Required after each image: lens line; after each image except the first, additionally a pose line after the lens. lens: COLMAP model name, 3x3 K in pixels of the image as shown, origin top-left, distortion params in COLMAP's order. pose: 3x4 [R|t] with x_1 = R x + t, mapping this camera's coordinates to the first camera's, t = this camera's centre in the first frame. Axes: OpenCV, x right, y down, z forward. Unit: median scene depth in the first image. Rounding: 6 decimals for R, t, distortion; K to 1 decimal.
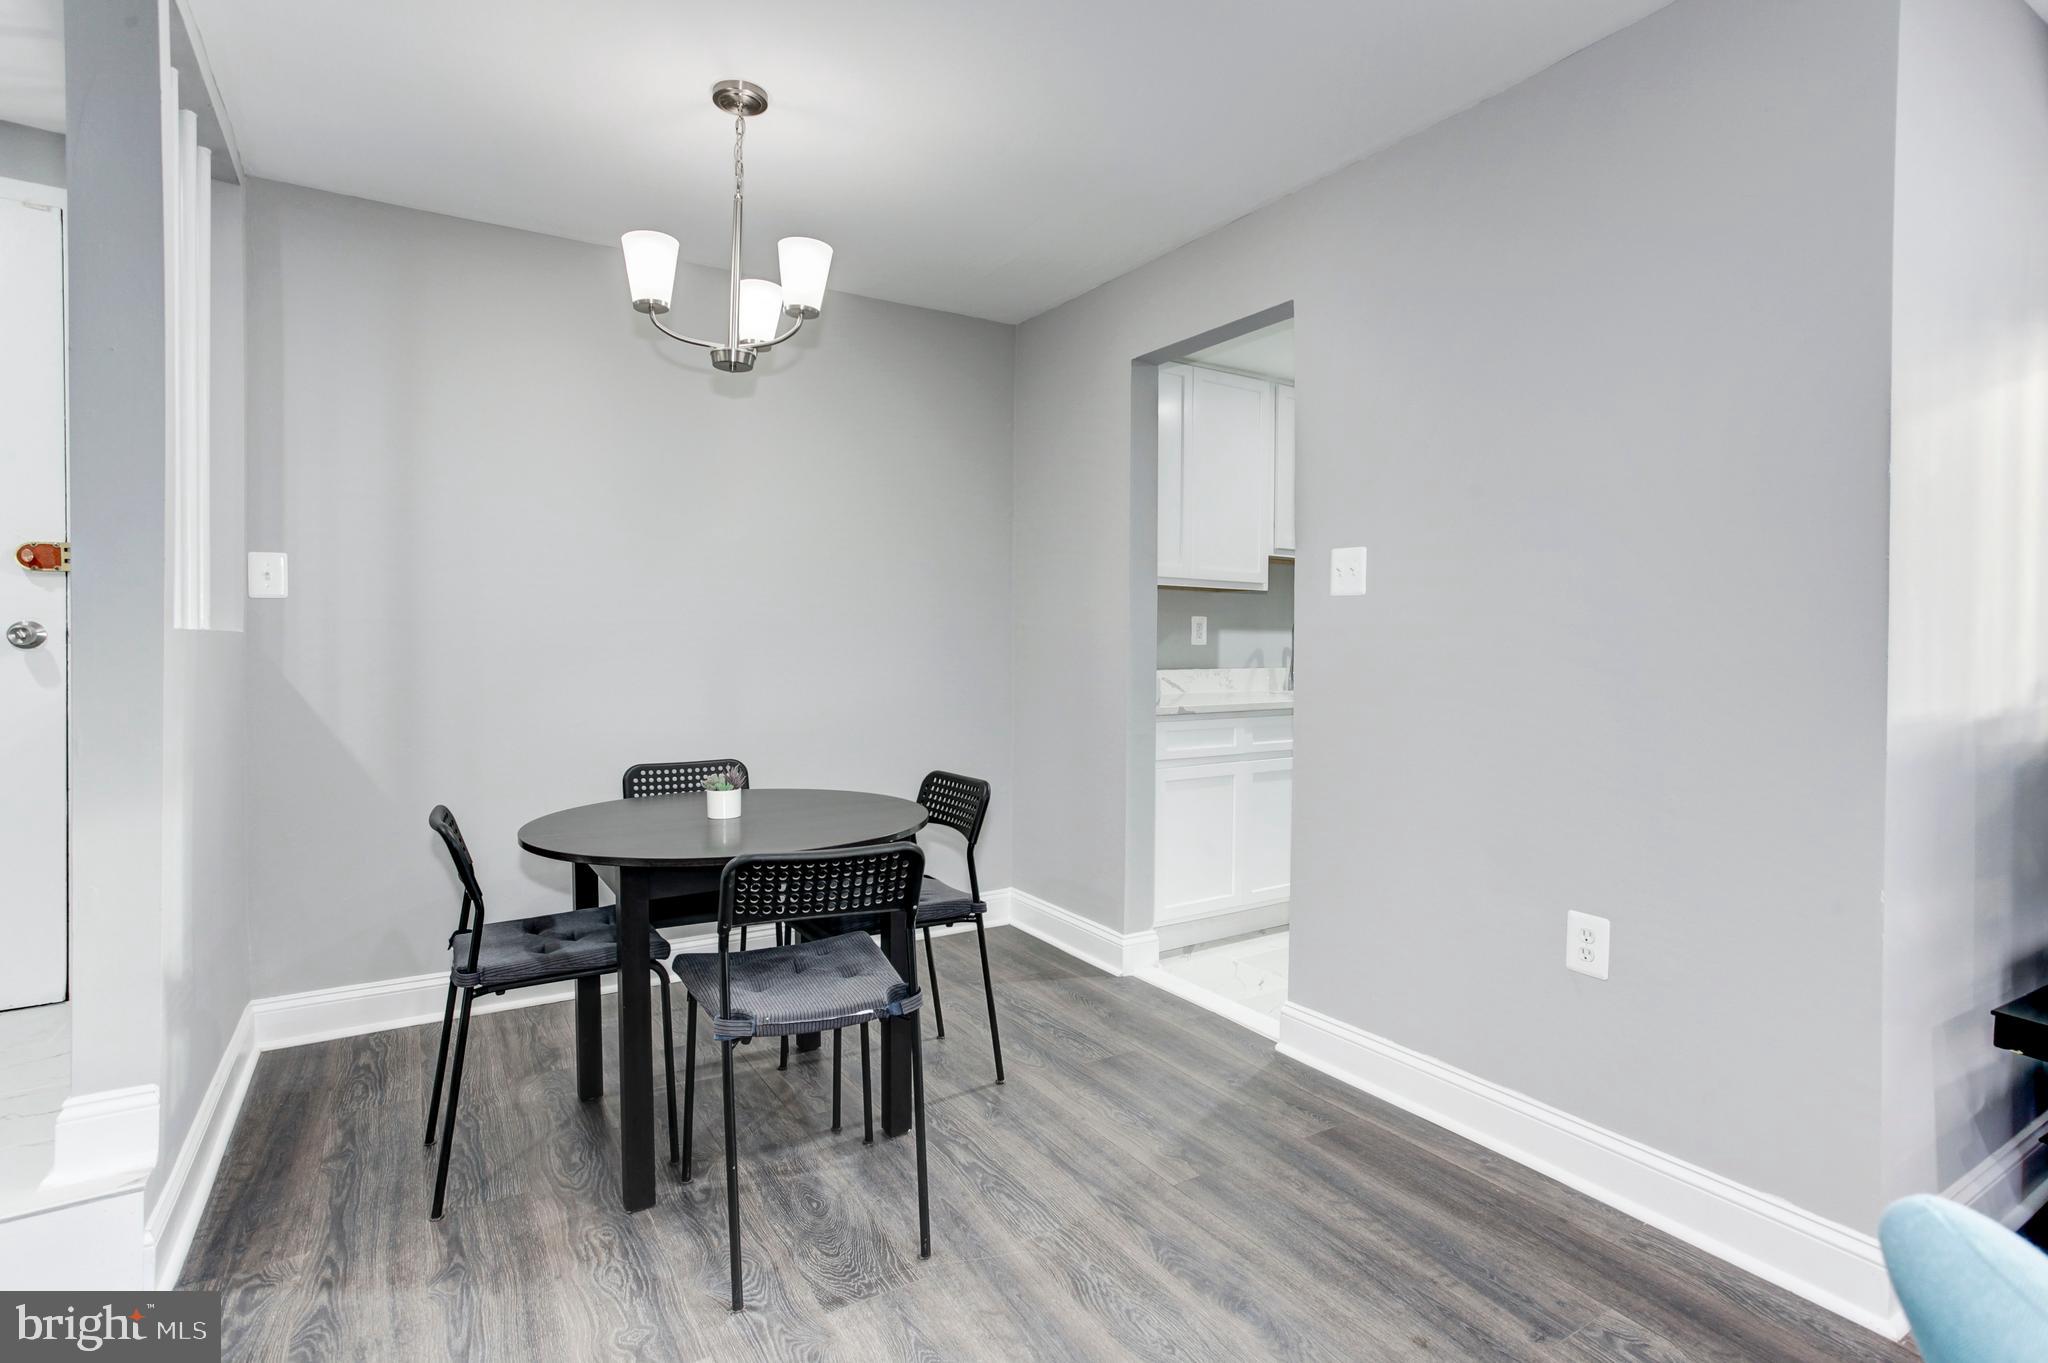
lens RADIAL K [[1013.9, 0, 1039.2], [0, 1013.9, 661.1], [0, 0, 1]] dist [-0.048609, 0.025791]
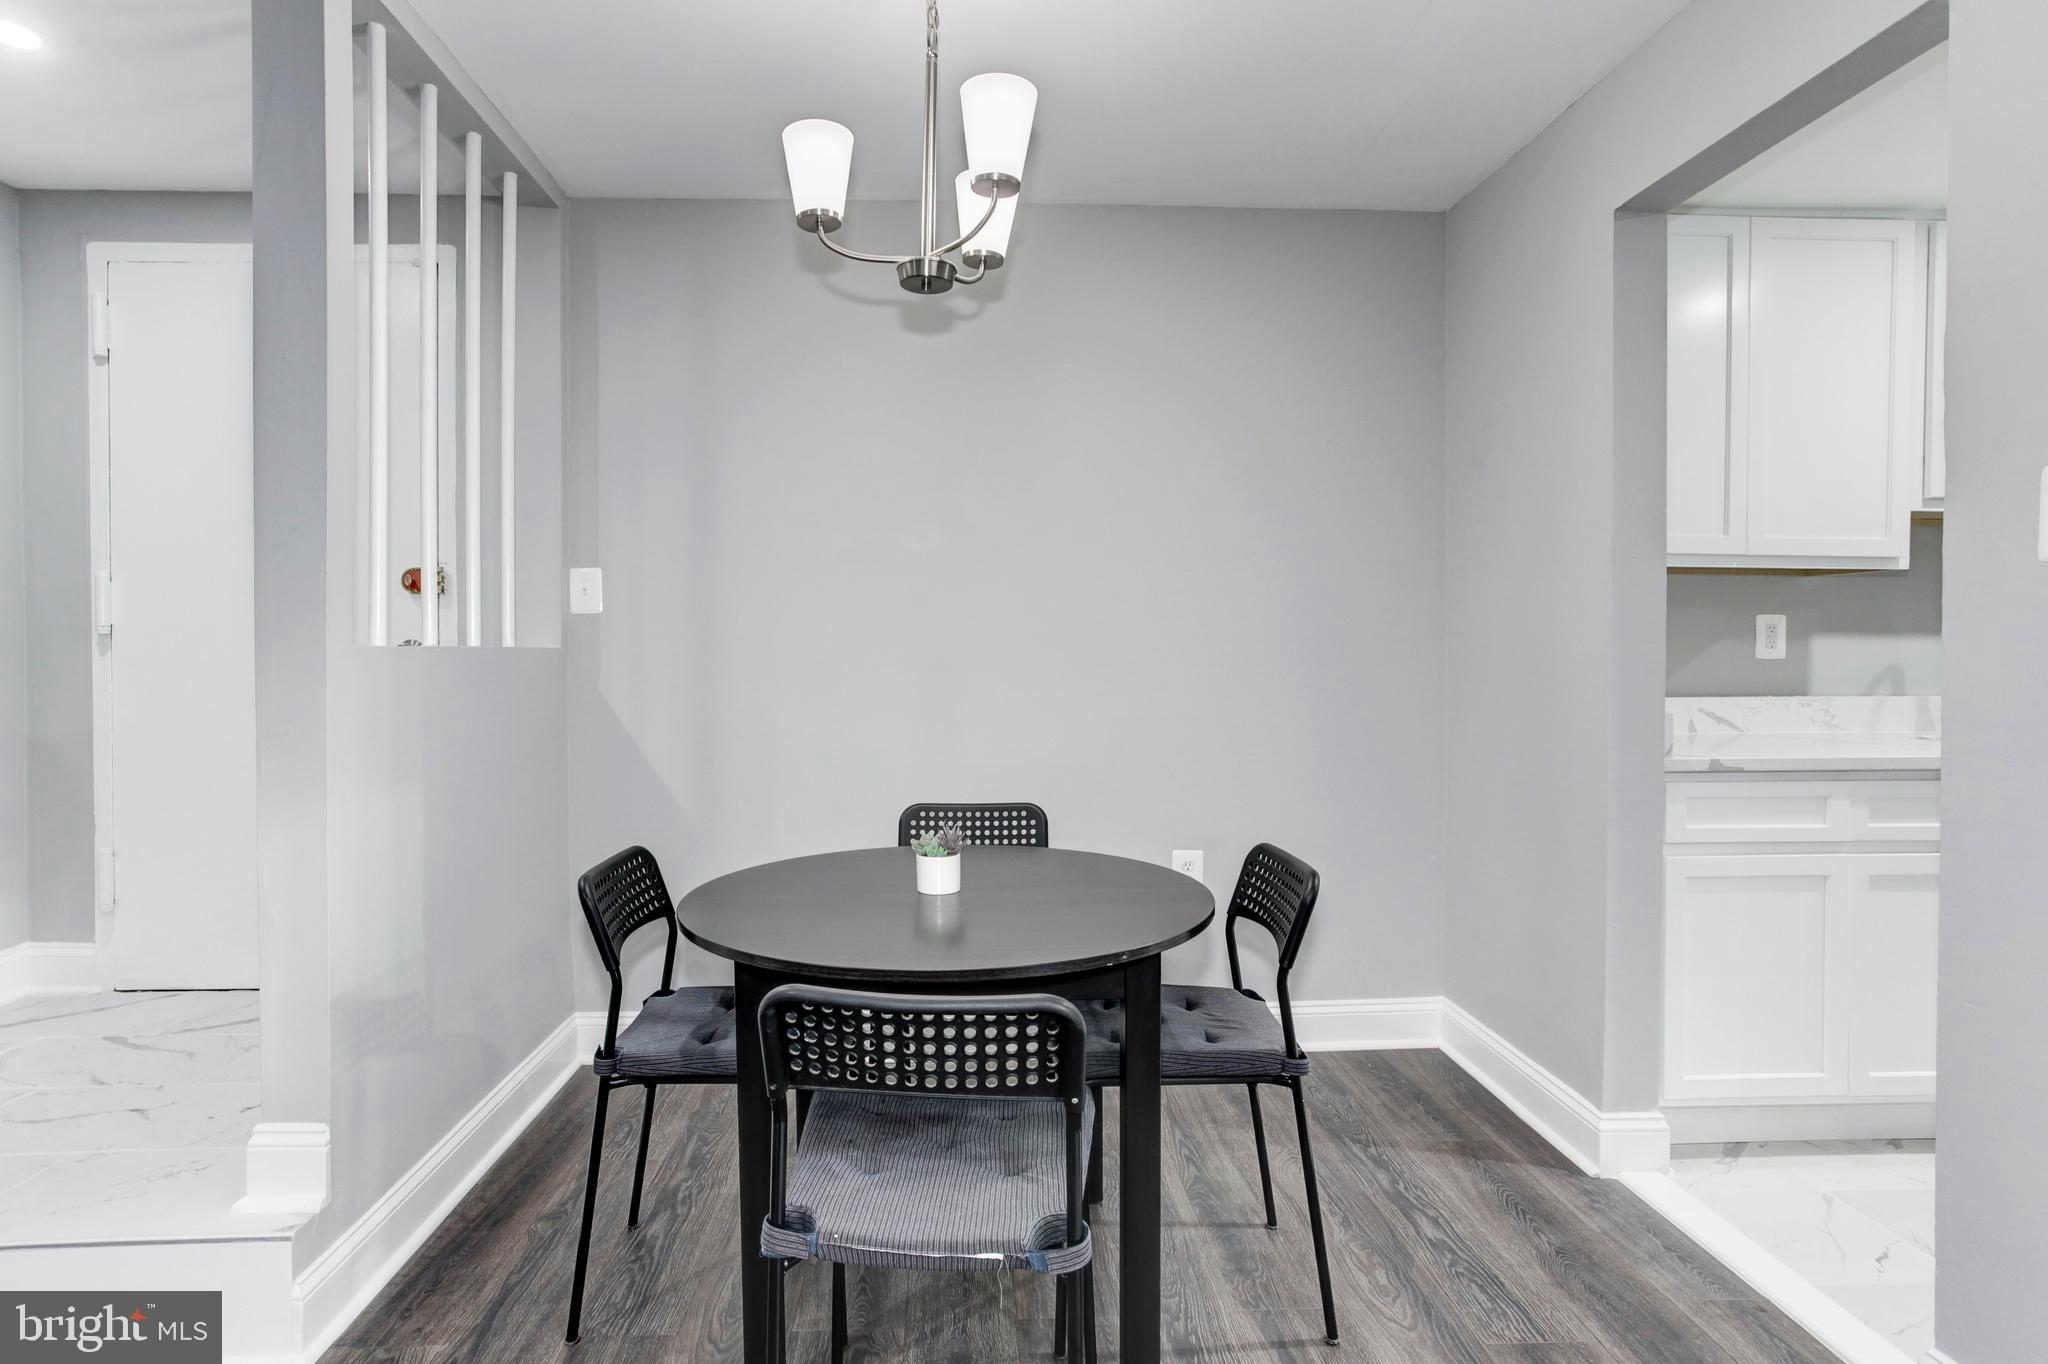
lens RADIAL K [[1040.6, 0, 989.1], [0, 1040.6, 667.8], [0, 0, 1]] dist [-0.050116, 0.029406]
pose [[0.859916, 0.002053, -0.510431, 0.091748], [-0.005641, 0.999969, -0.005482, -0.005700], [0.510404, 0.007593, 0.859901, 0.282135]]
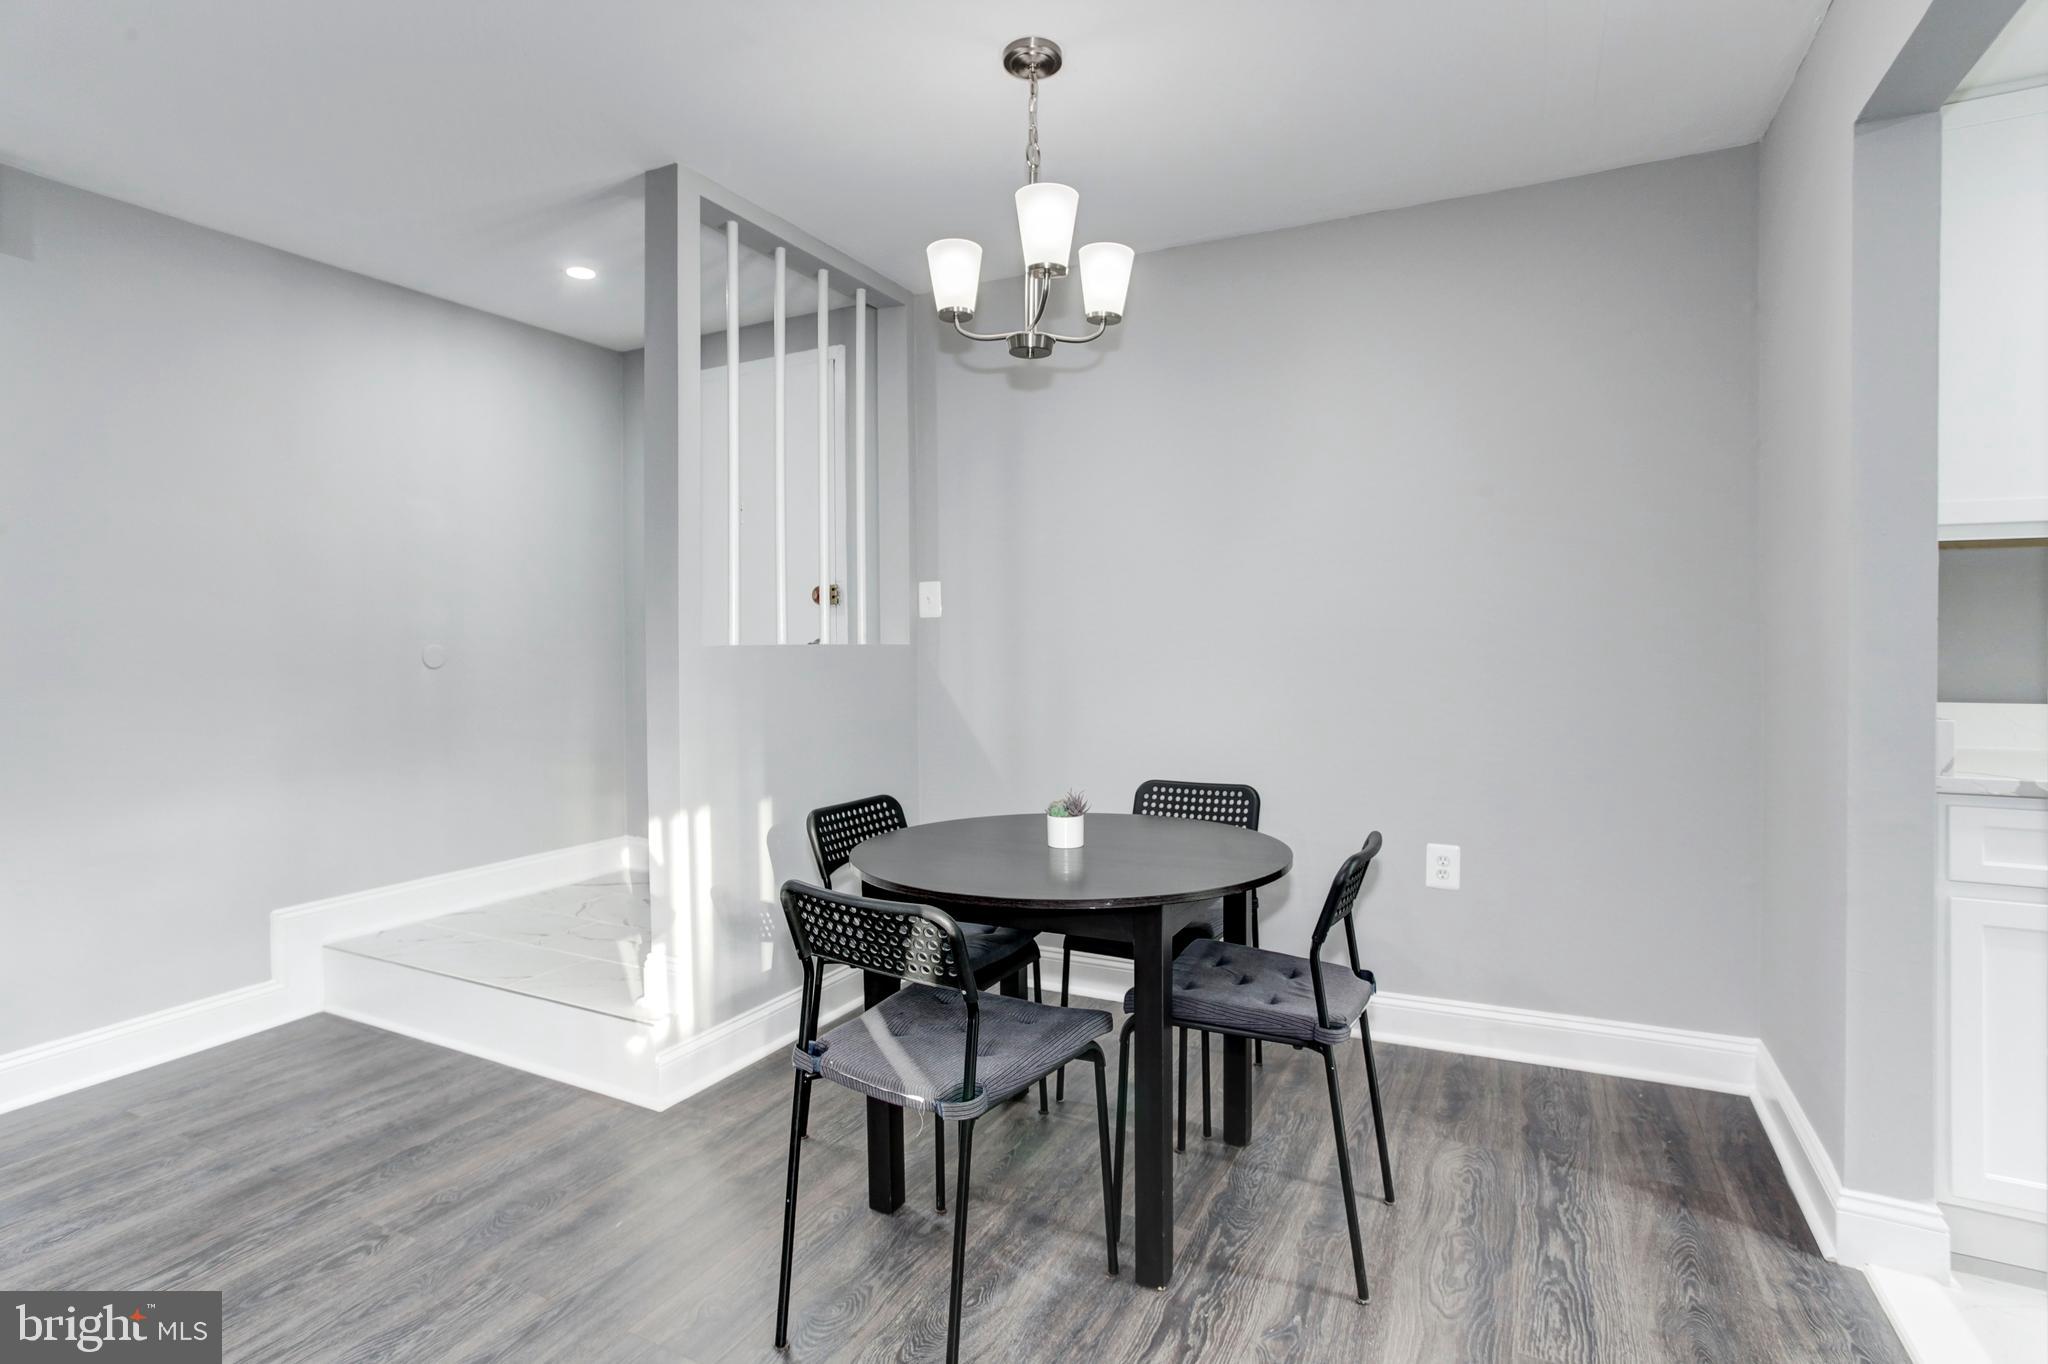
lens RADIAL K [[1013.9, 0, 1039.2], [0, 1013.9, 661.6], [0, 0, 1]] dist [-0.048609, 0.025791]
pose [[0.509846, 0.007401, -0.860234, 0.370980], [-0.010396, 0.999943, 0.002441, -0.011022], [0.860203, 0.007698, 0.509894, 0.407786]]
